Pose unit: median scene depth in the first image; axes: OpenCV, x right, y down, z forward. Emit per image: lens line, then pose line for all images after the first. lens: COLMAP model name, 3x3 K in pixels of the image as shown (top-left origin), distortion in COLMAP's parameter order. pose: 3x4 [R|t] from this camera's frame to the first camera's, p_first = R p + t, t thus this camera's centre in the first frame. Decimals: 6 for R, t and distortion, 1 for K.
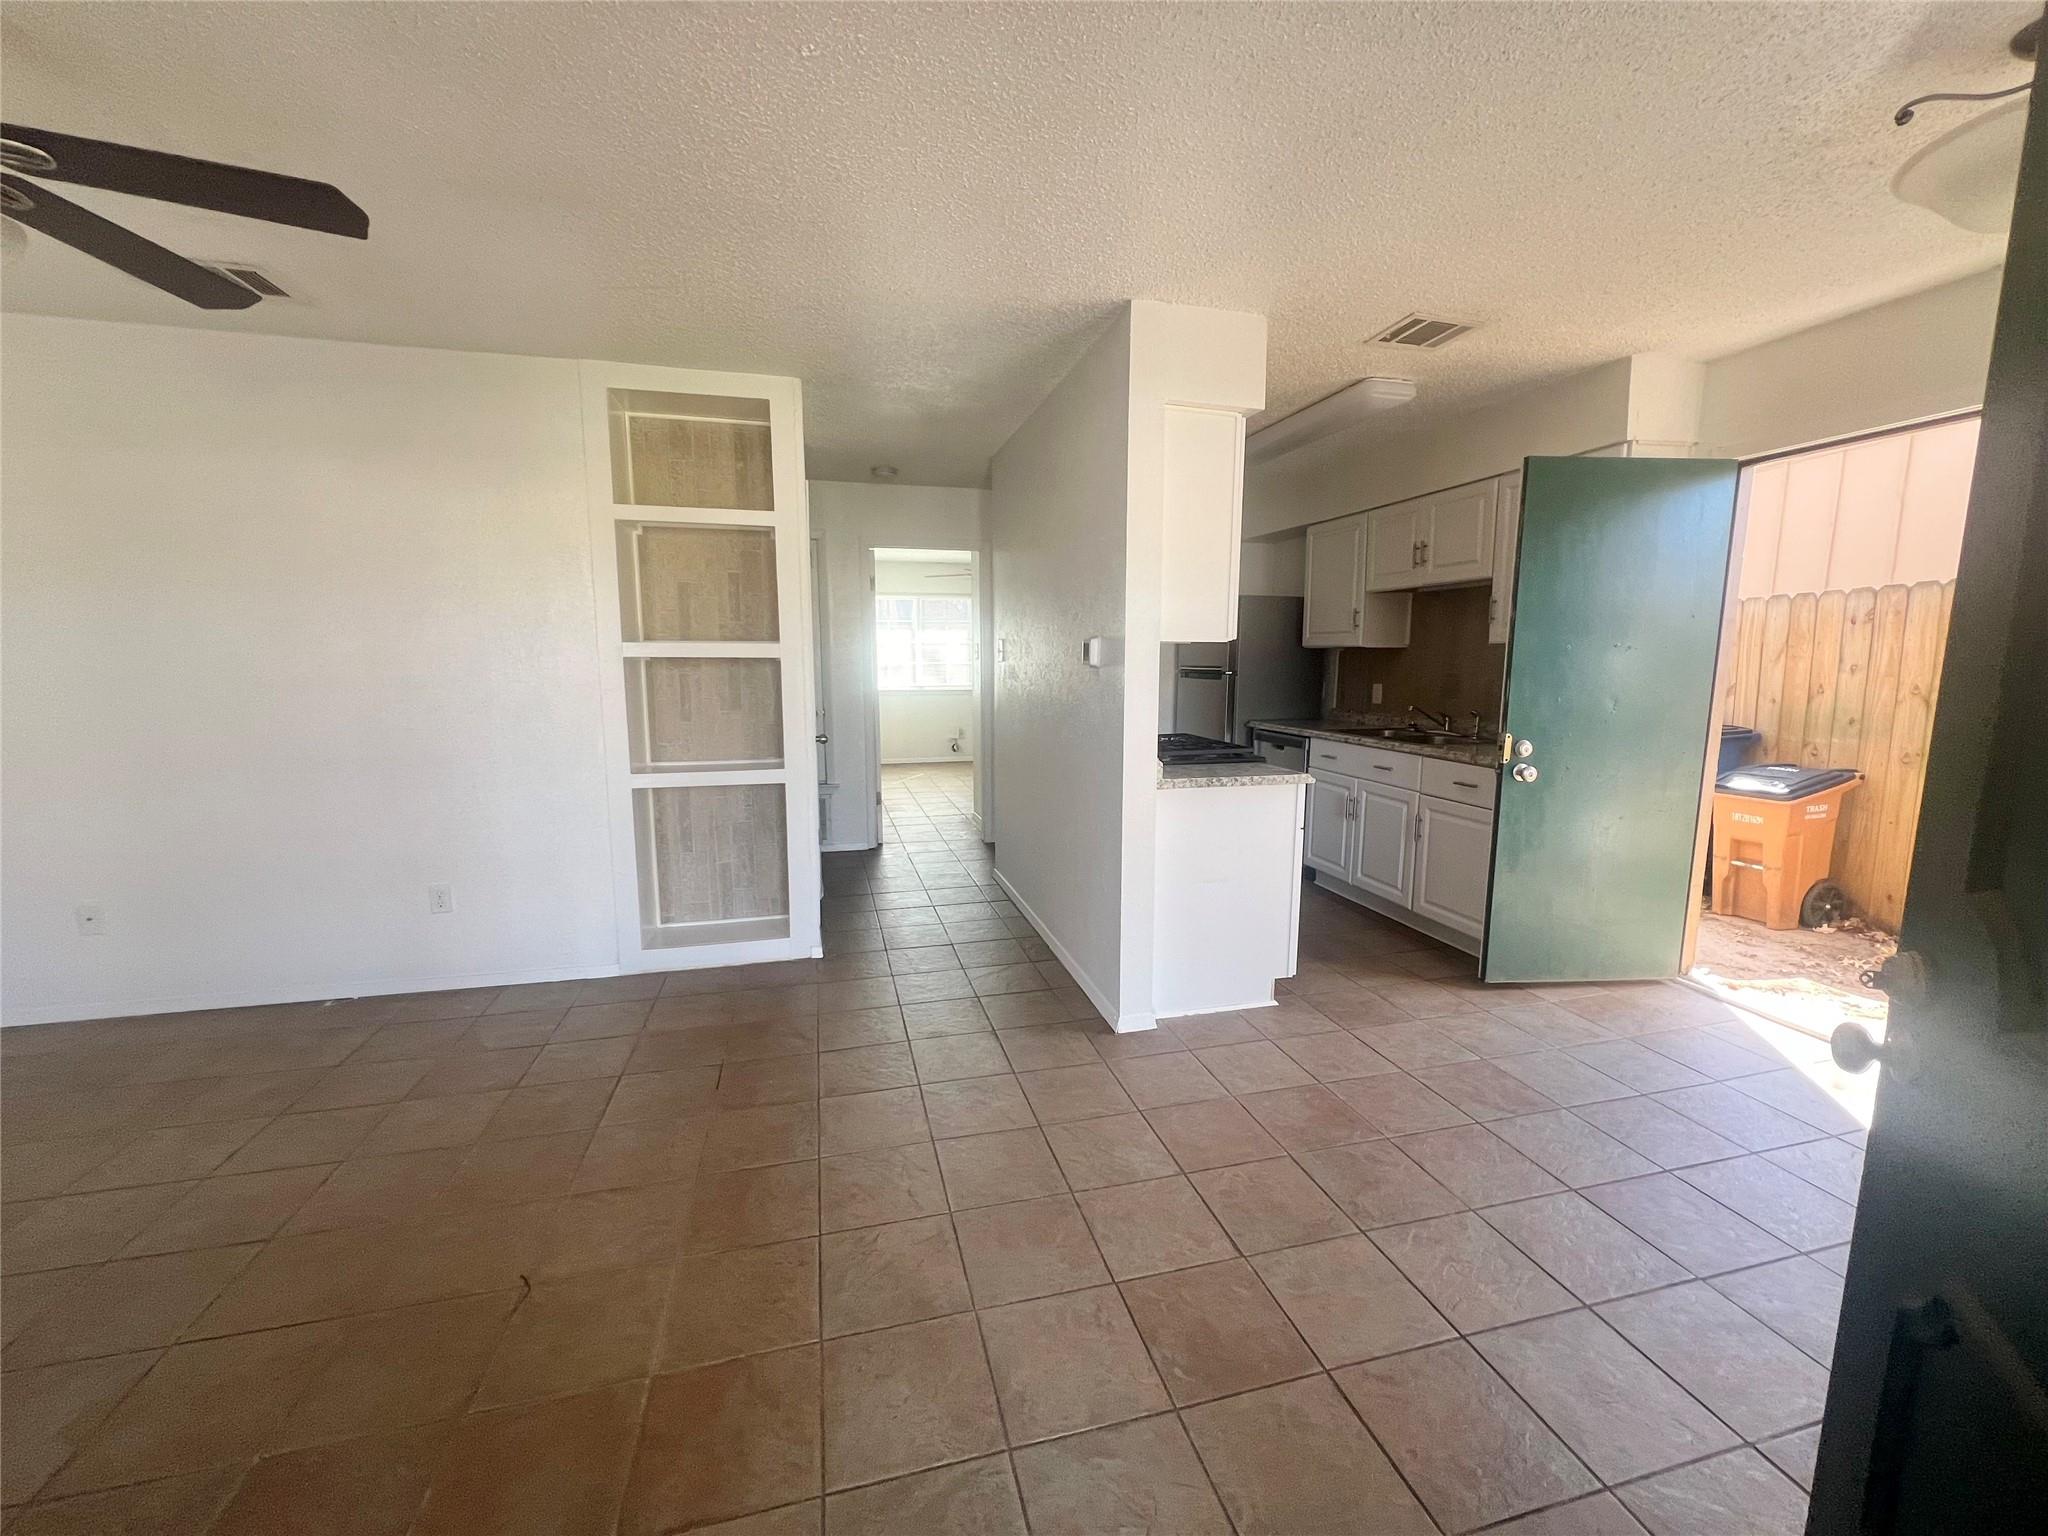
lens RADIAL K [[819.4, 0, 1031.3], [0, 819.4, 772.7], [0, 0, 1]] dist [-0.001440, -0.000159]
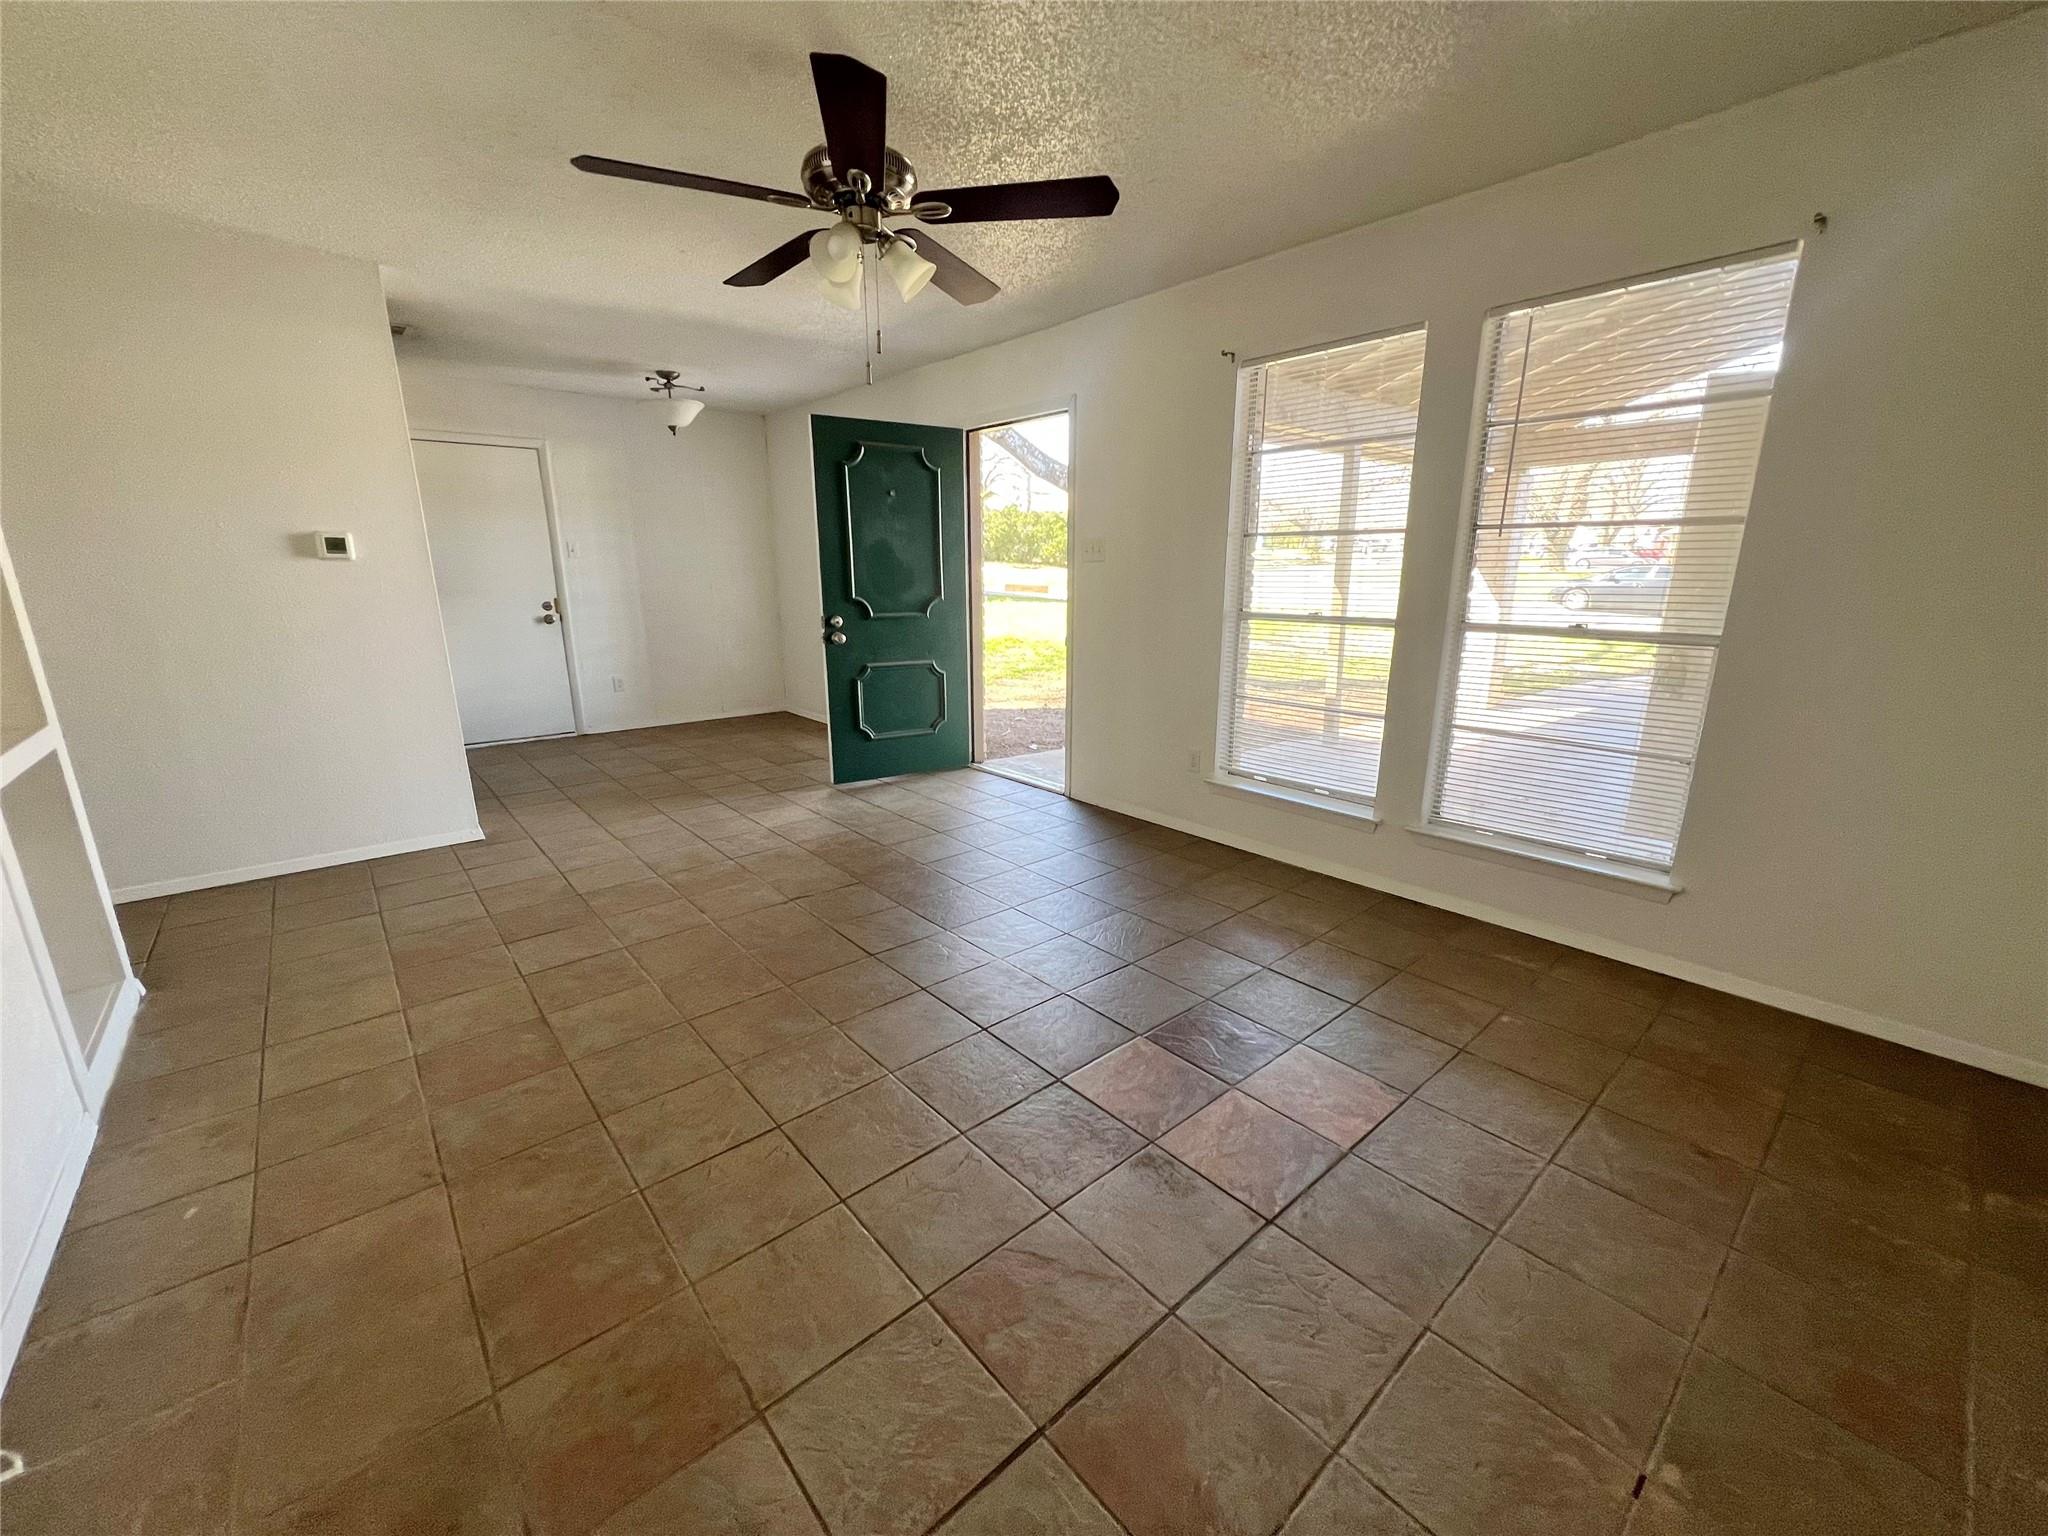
lens RADIAL K [[819.4, 0, 1030.7], [0, 819.4, 771.1], [0, 0, 1]] dist [-0.001440, -0.000159]
pose [[-0.449282, -0.221805, 0.865418, -1.259924], [0.119783, 0.944988, 0.304384, -0.075286], [-0.885323, 0.240417, -0.397998, 0.628363]]
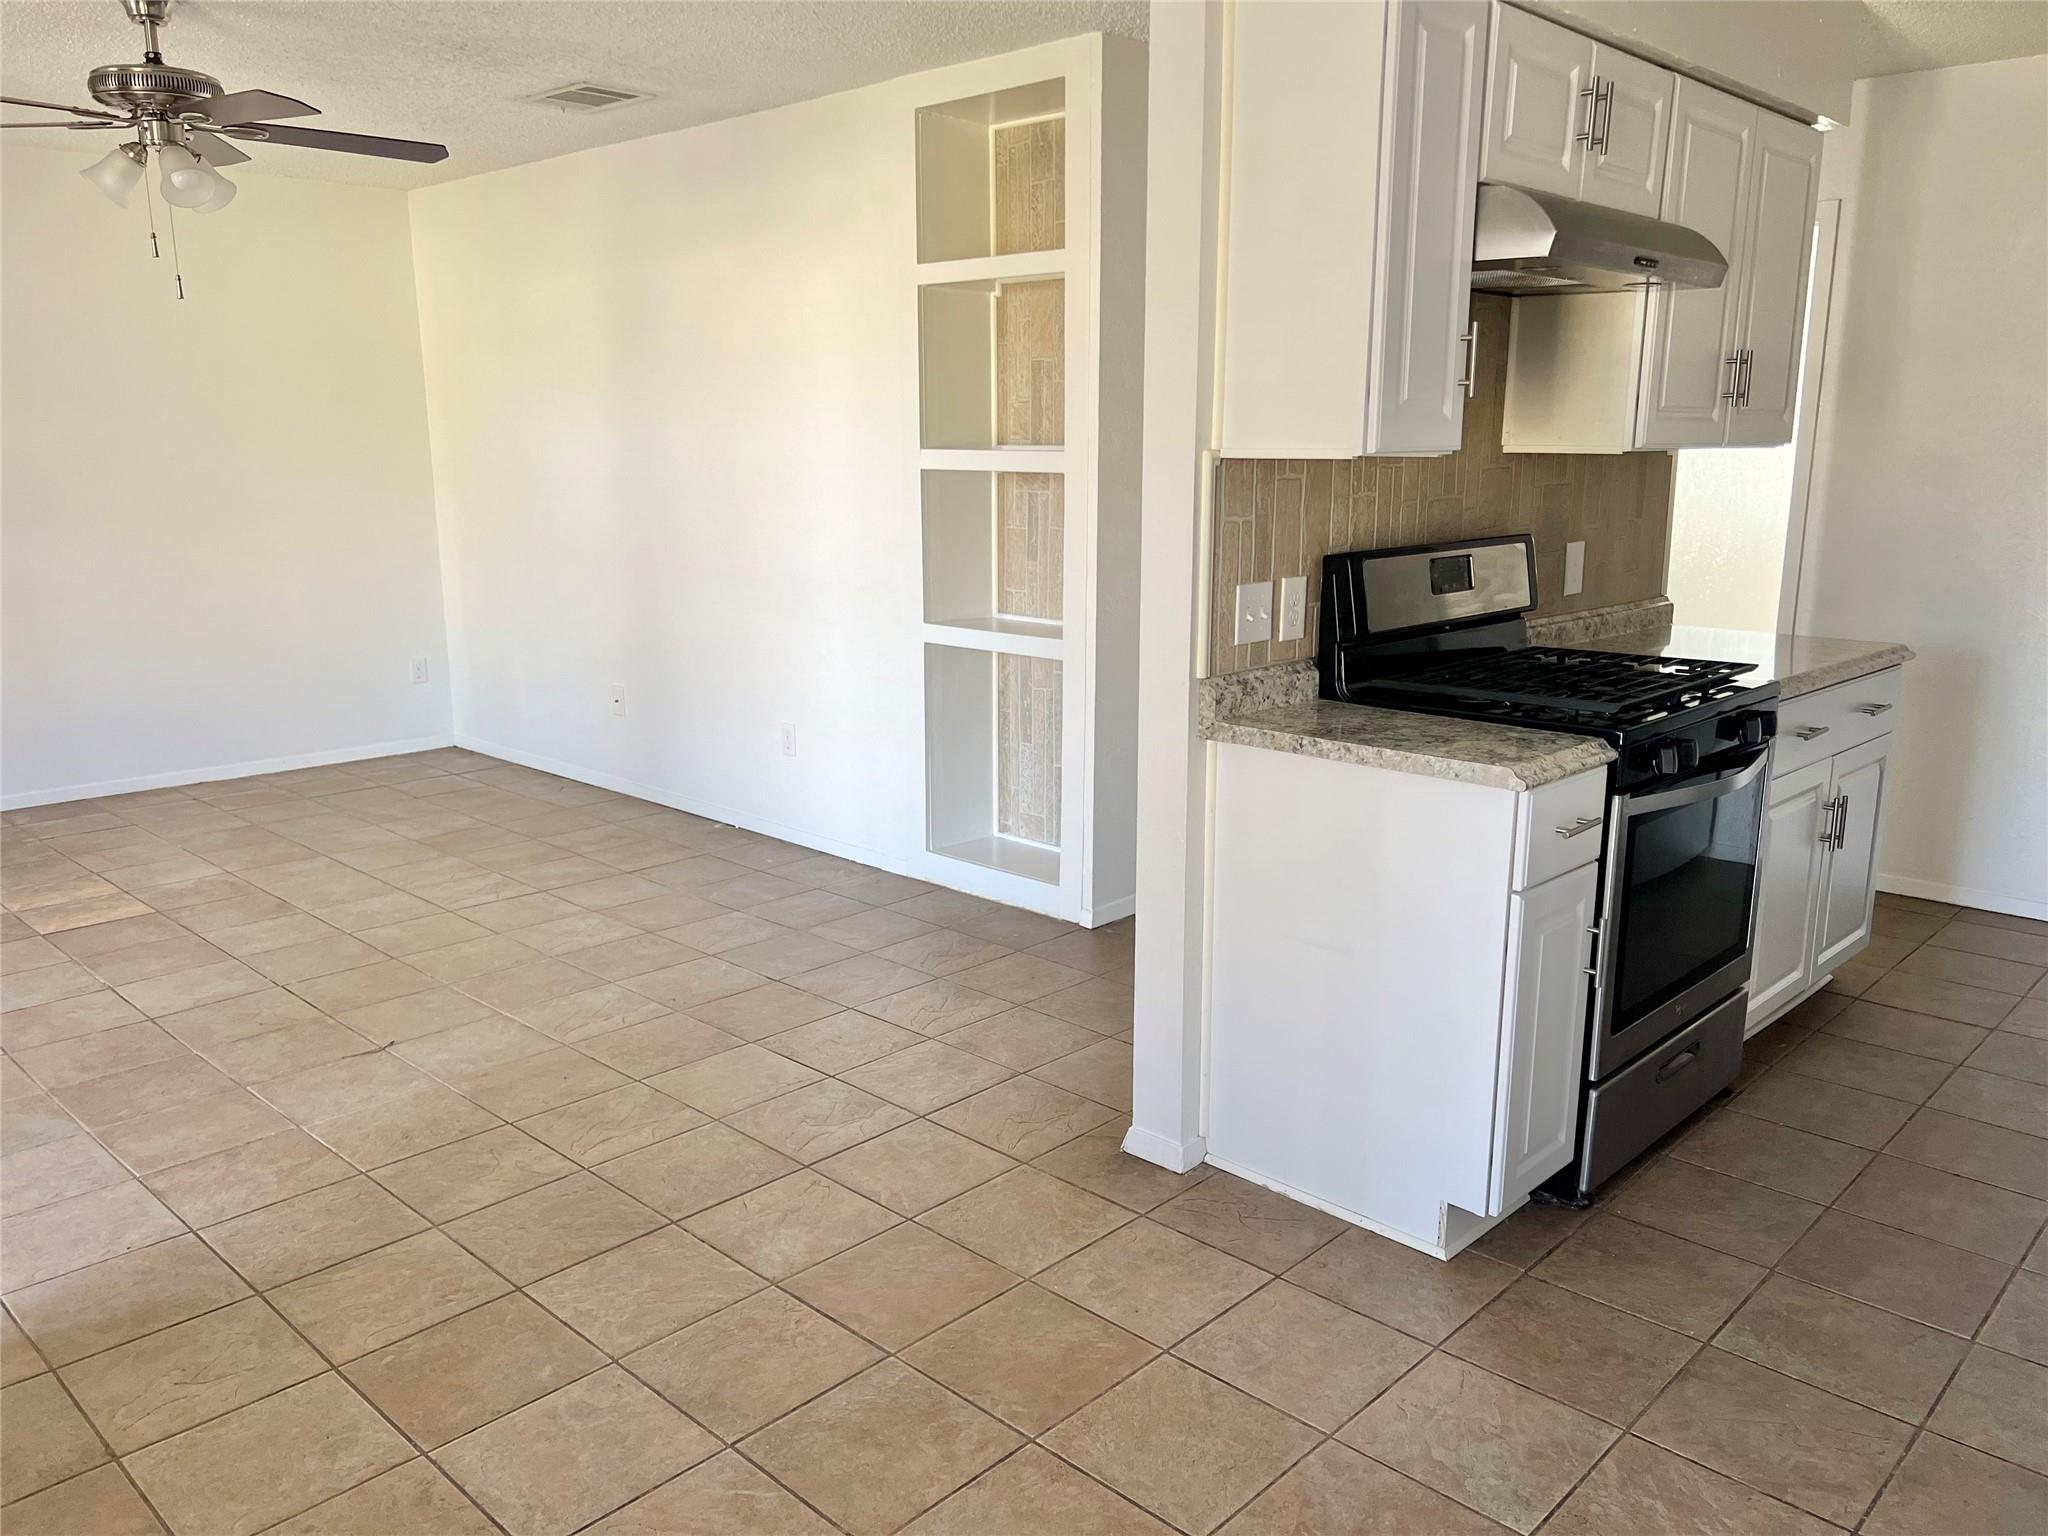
lens RADIAL K [[1528.3, 0, 1043.5], [0, 1528.3, 788.4], [0, 0, 1]] dist [0.043887, -0.045813]
pose [[0.527407, 0.187415, -0.828684, 0.806377], [-0.117952, 0.982073, 0.147037, -0.071158], [0.841385, 0.020197, 0.540058, 0.325730]]
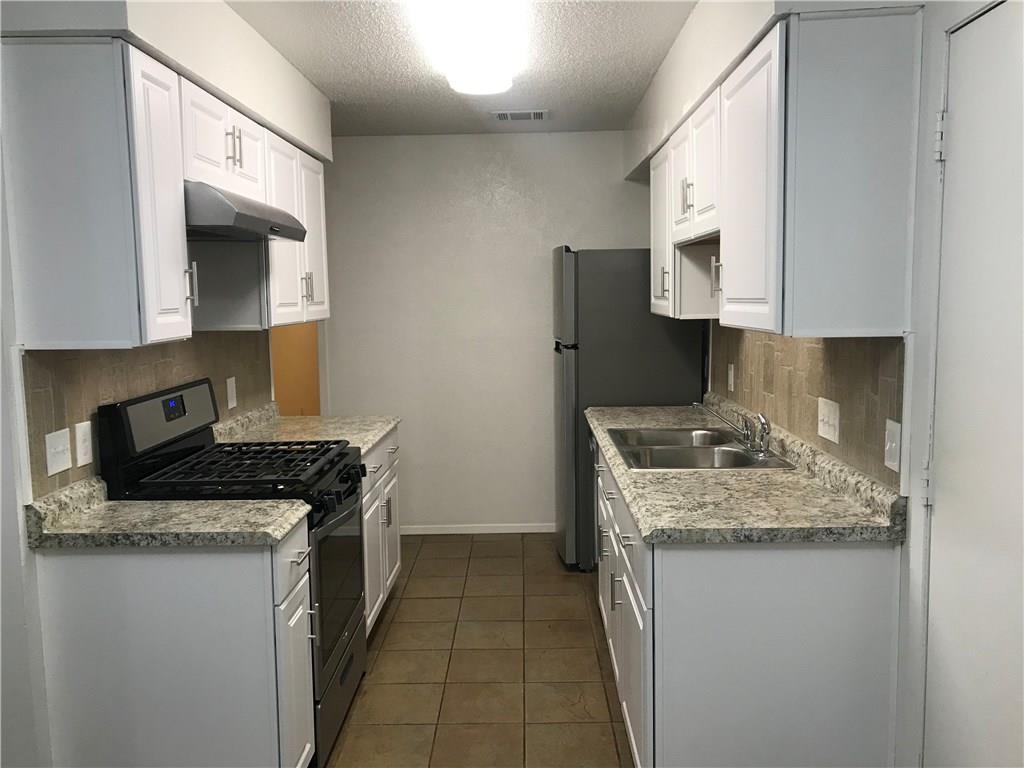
lens RADIAL K [[835.9, 0, 512.2], [0, 835.9, 379.4], [0, 0, 1]] dist [0.013490, -0.001524]
pose [[0.963681, 0.011036, -0.266828, 0.668768], [-0.020964, 0.999189, -0.034389, -0.099494], [0.266232, 0.038733, 0.963131, 0.327686]]
